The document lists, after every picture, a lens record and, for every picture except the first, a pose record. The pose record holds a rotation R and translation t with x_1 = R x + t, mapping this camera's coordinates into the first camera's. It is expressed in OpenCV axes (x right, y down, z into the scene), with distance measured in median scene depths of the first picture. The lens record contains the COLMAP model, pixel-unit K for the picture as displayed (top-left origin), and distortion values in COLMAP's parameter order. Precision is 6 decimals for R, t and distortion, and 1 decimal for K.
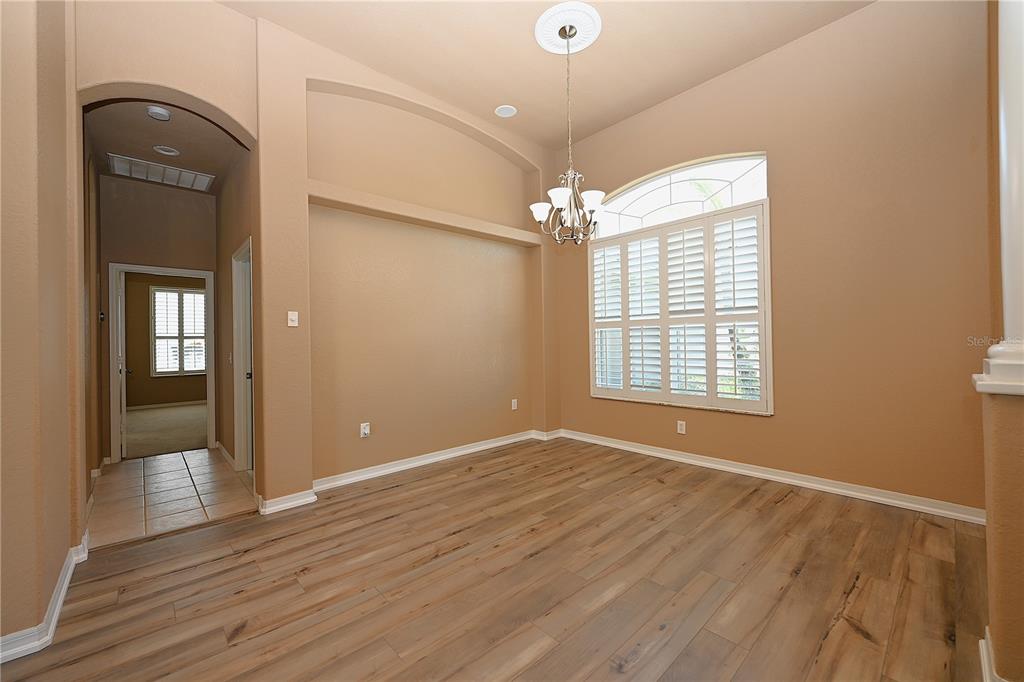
lens RADIAL K [[403.5, 0, 515.0], [0, 403.5, 337.6], [0, 0, 1]] dist [-0.001026, 0.000075]
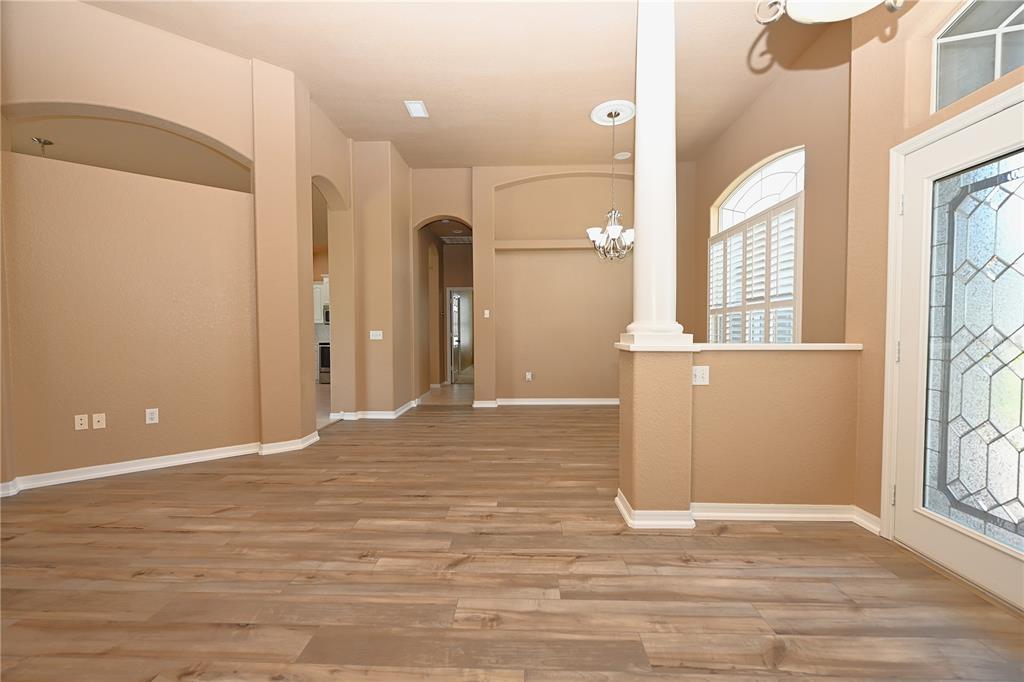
lens RADIAL K [[403.1, 0, 510.0], [0, 403.1, 343.9], [0, 0, 1]] dist [0.000945, 0.000367]
pose [[0.716666, 0.032959, -0.696638, 0.747096], [0.001084, 0.998829, 0.048371, 0.004714], [0.697416, -0.035421, 0.715790, -0.280002]]
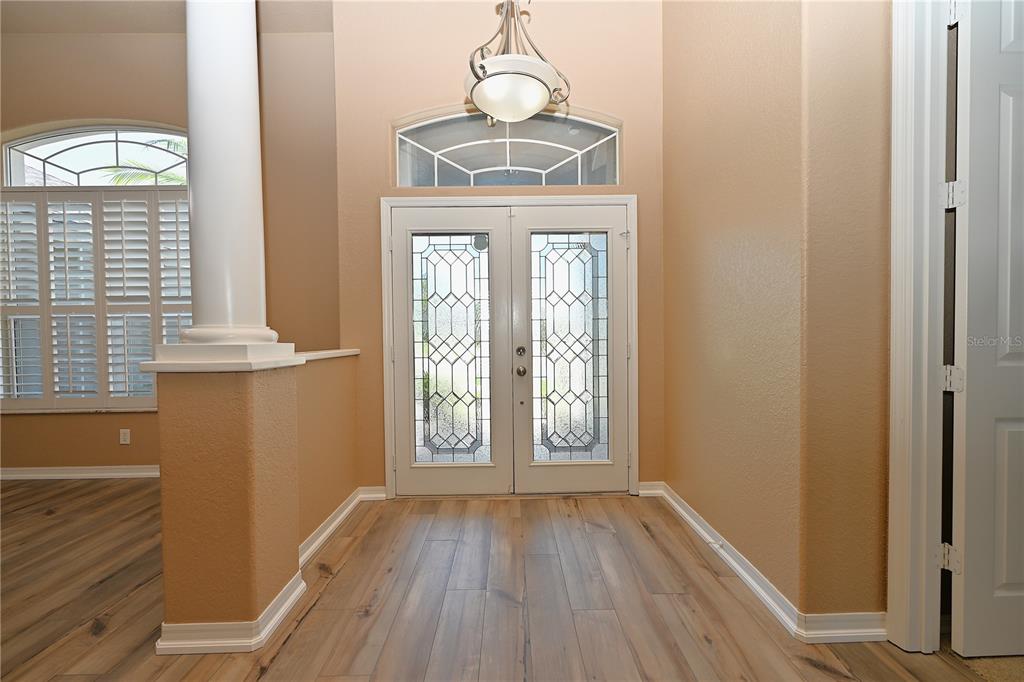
lens RADIAL K [[403.1, 0, 510.0], [0, 403.1, 343.9], [0, 0, 1]] dist [0.000945, 0.000367]
pose [[0.668909, -0.008833, 0.743292, 0.346671], [-0.006412, 0.999824, 0.017652, 0.010441], [-0.743317, -0.016574, 0.668734, -0.161878]]
